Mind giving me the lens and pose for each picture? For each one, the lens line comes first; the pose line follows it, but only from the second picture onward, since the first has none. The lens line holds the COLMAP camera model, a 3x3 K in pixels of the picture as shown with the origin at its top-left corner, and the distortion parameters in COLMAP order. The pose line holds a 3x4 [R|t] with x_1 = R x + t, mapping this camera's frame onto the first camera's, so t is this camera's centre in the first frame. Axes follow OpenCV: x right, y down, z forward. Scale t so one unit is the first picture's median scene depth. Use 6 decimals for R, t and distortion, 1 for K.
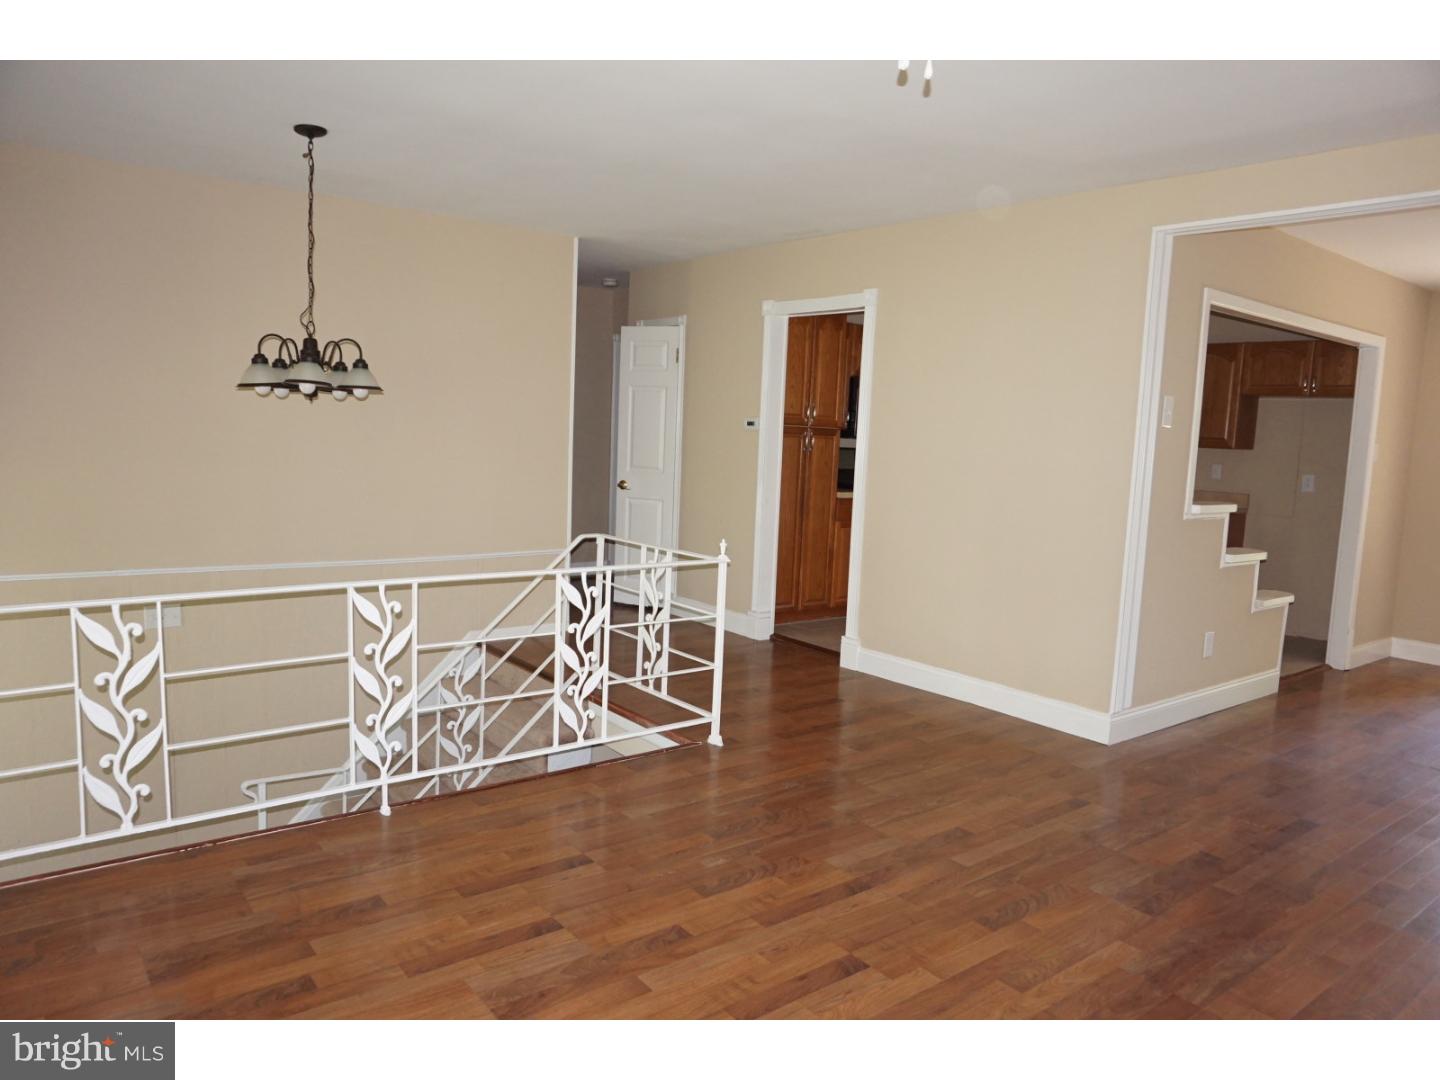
lens RADIAL K [[985.5, 0, 724.6], [0, 985.5, 537.9], [0, 0, 1]] dist [-0.022078, 0.027588]
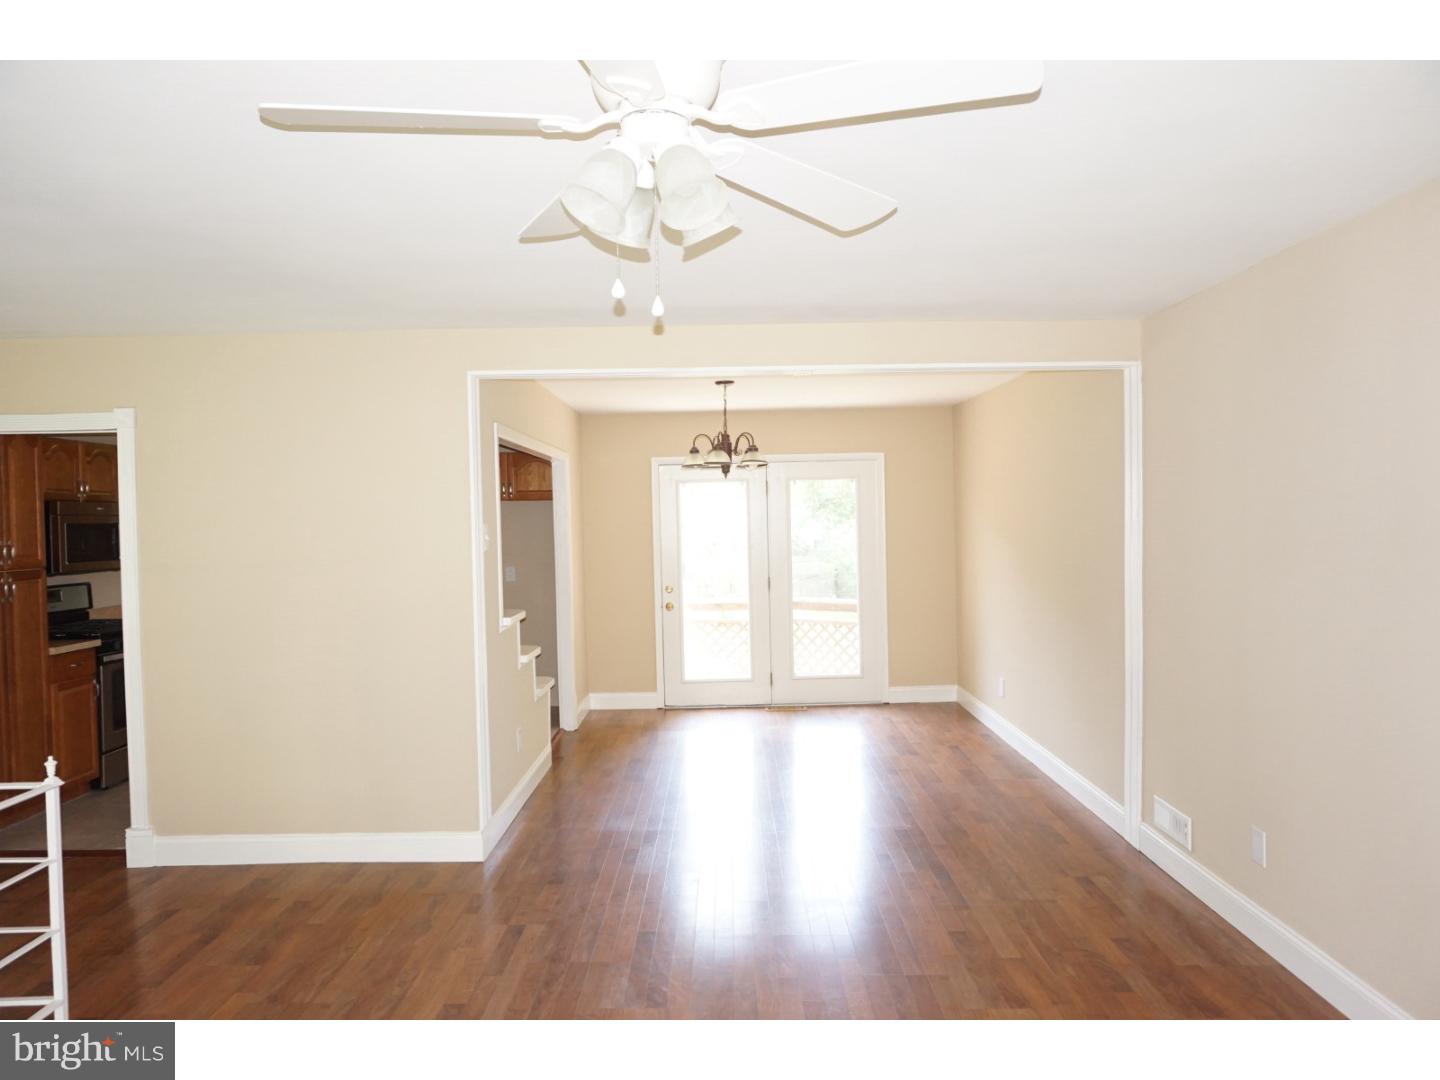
lens RADIAL K [[985.5, 0, 724.6], [0, 985.5, 537.9], [0, 0, 1]] dist [-0.022078, 0.027588]
pose [[0.630412, -0.073252, 0.772797, -0.204100], [0.132008, 0.991153, -0.013736, -0.071738], [-0.764954, 0.110675, 0.634505, 0.101858]]
